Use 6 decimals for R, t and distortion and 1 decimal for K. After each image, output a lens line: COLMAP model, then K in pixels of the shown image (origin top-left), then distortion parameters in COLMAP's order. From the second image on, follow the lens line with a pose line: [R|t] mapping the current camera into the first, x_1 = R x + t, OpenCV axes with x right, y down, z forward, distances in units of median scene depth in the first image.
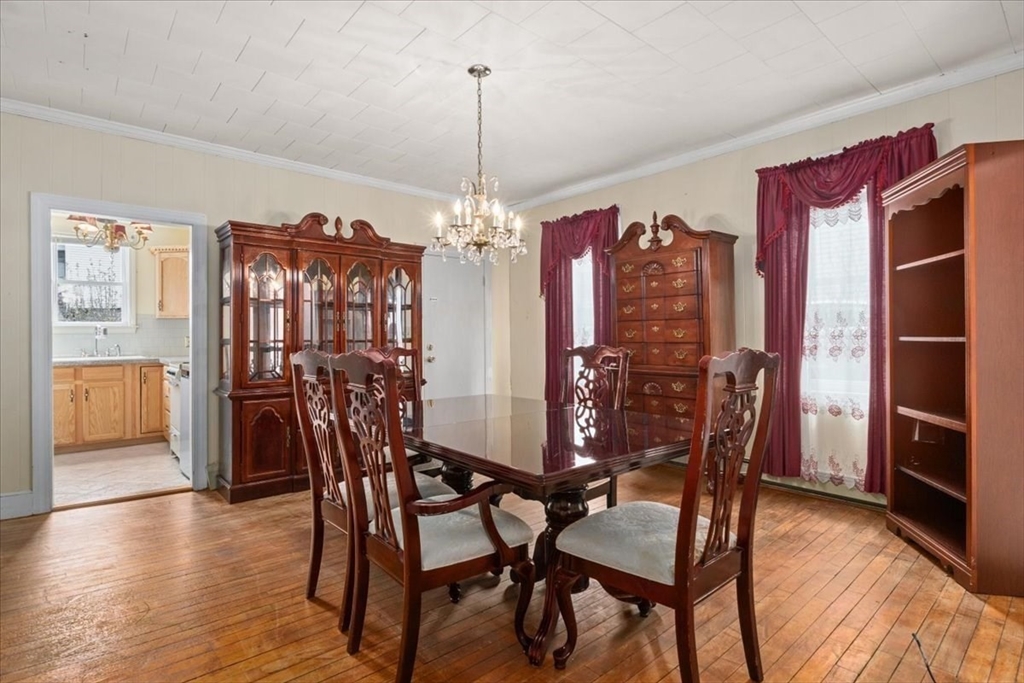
lens RADIAL K [[524.3, 0, 511.1], [0, 524.3, 331.7], [0, 0, 1]] dist [0.004097, 0.000528]
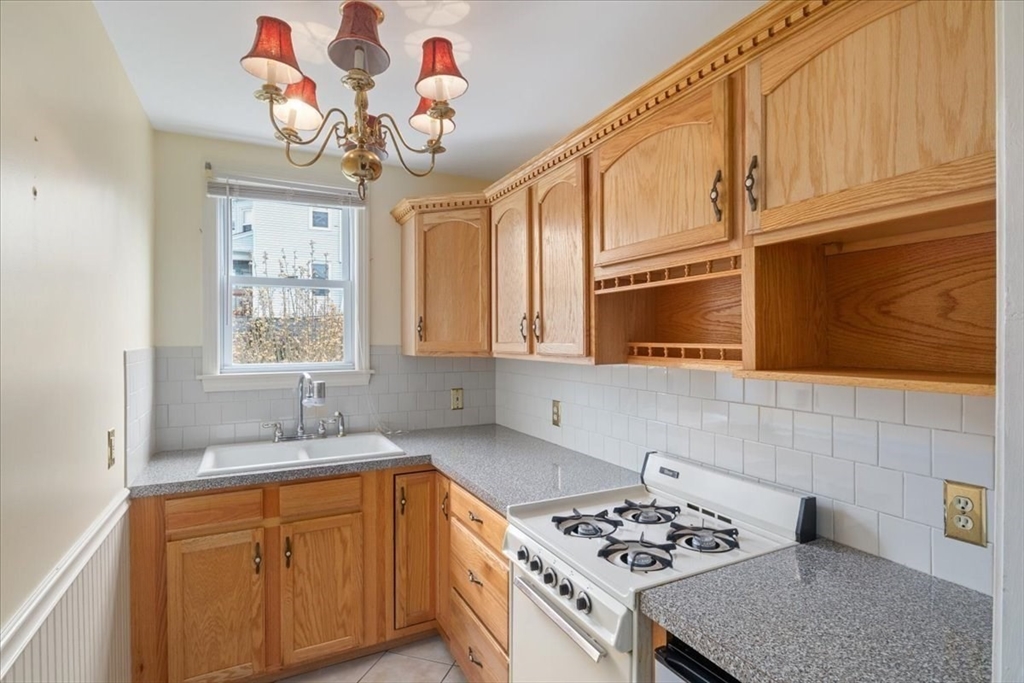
lens RADIAL K [[513.2, 0, 515.6], [0, 513.2, 339.8], [0, 0, 1]] dist [-0.005280, -0.000145]
pose [[0.974901, 0.005096, -0.222579, -0.516856], [-0.003468, 0.999964, 0.007706, -0.046507], [0.222610, -0.006741, 0.974884, 0.616275]]
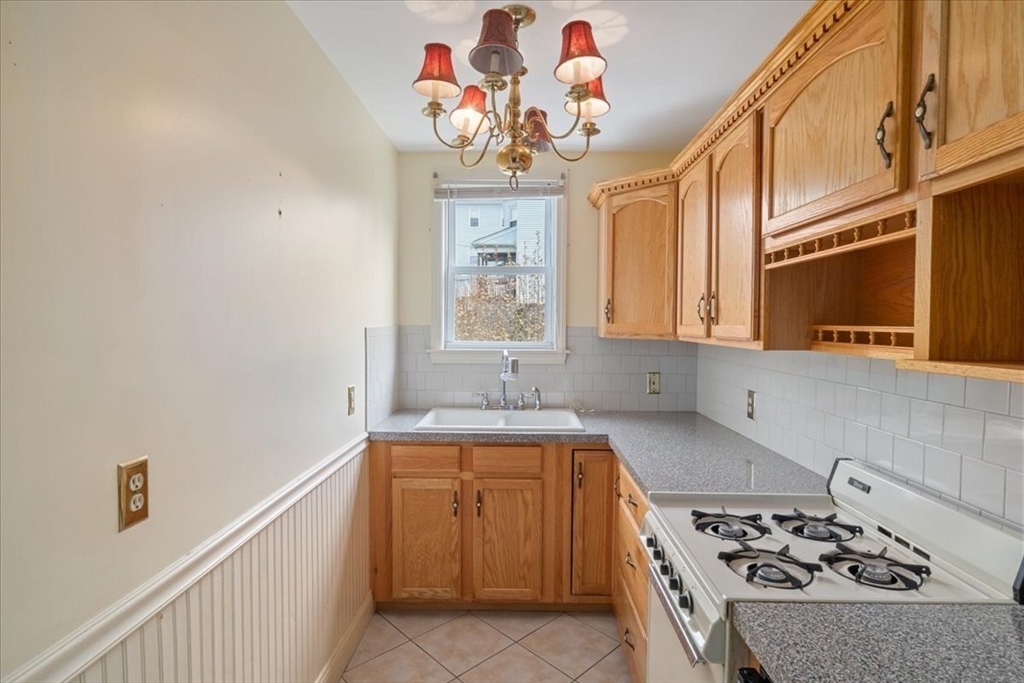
lens RADIAL K [[513.2, 0, 515.6], [0, 513.2, 339.8], [0, 0, 1]] dist [-0.005280, -0.000145]
pose [[0.752297, 0.033842, -0.657954, -0.456417], [-0.009822, 0.999145, 0.040162, -0.044110], [0.658750, -0.023751, 0.751987, 0.640063]]
